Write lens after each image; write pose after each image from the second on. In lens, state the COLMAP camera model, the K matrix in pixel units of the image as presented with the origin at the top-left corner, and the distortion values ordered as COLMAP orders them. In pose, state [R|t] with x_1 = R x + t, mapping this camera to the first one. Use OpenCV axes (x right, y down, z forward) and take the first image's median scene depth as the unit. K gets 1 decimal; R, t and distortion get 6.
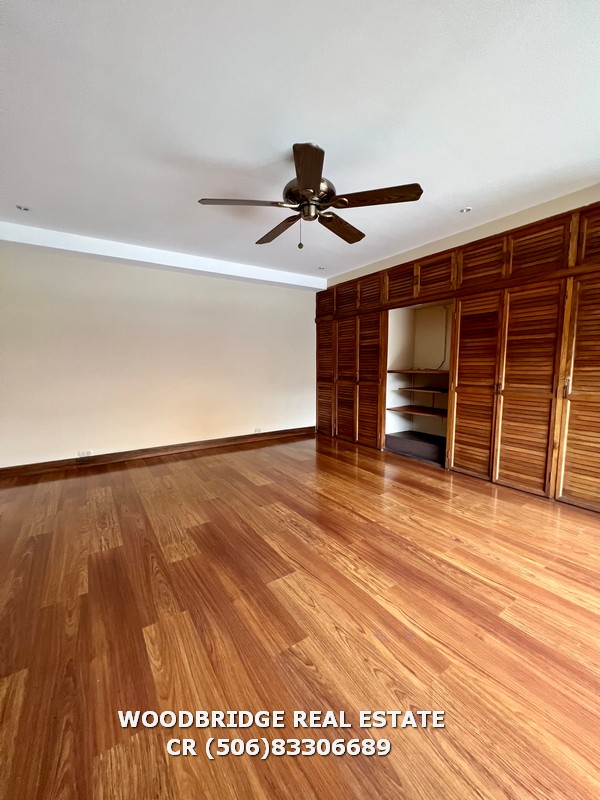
lens RADIAL K [[326.1, 0, 301.6], [0, 326.1, 397.7], [0, 0, 1]] dist [-0.003326, 0.000813]
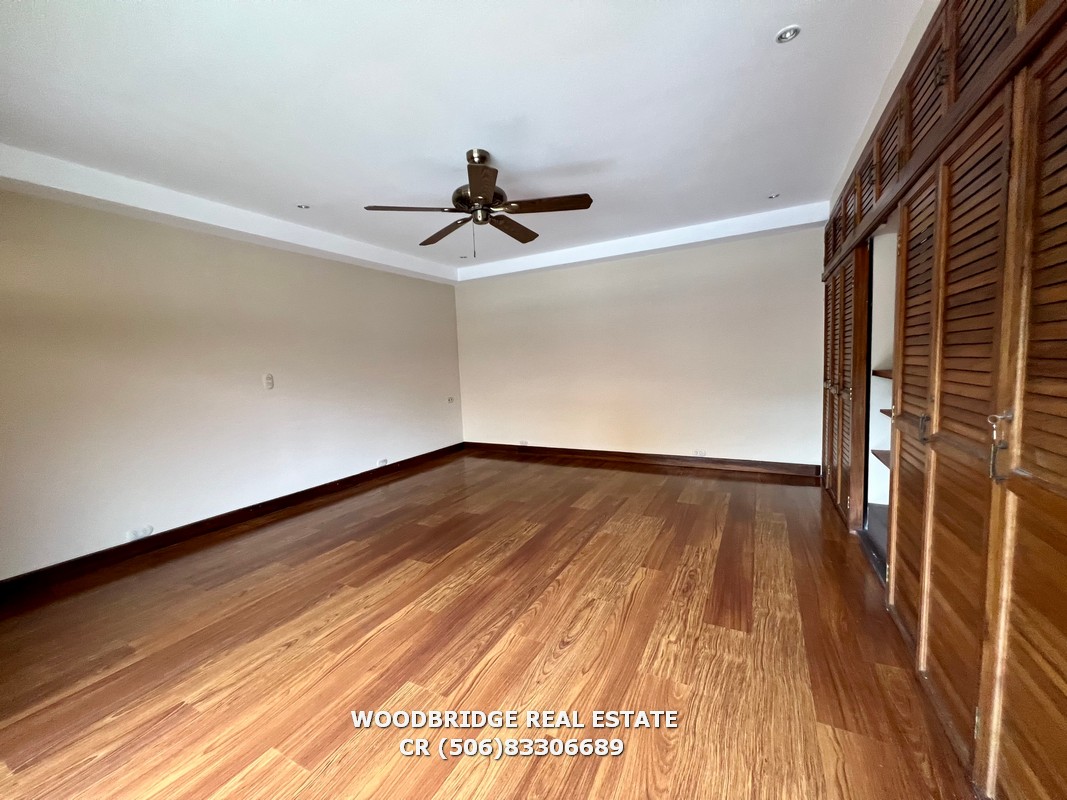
lens RADIAL K [[430.4, 0, 526.2], [0, 430.4, 397.7], [0, 0, 1]] dist [-0.002535, 0.000869]
pose [[0.449803, 0.057231, -0.891292, 1.140651], [-0.047998, 0.998052, 0.039864, -0.084997], [0.891837, 0.024849, 0.451674, 0.503689]]
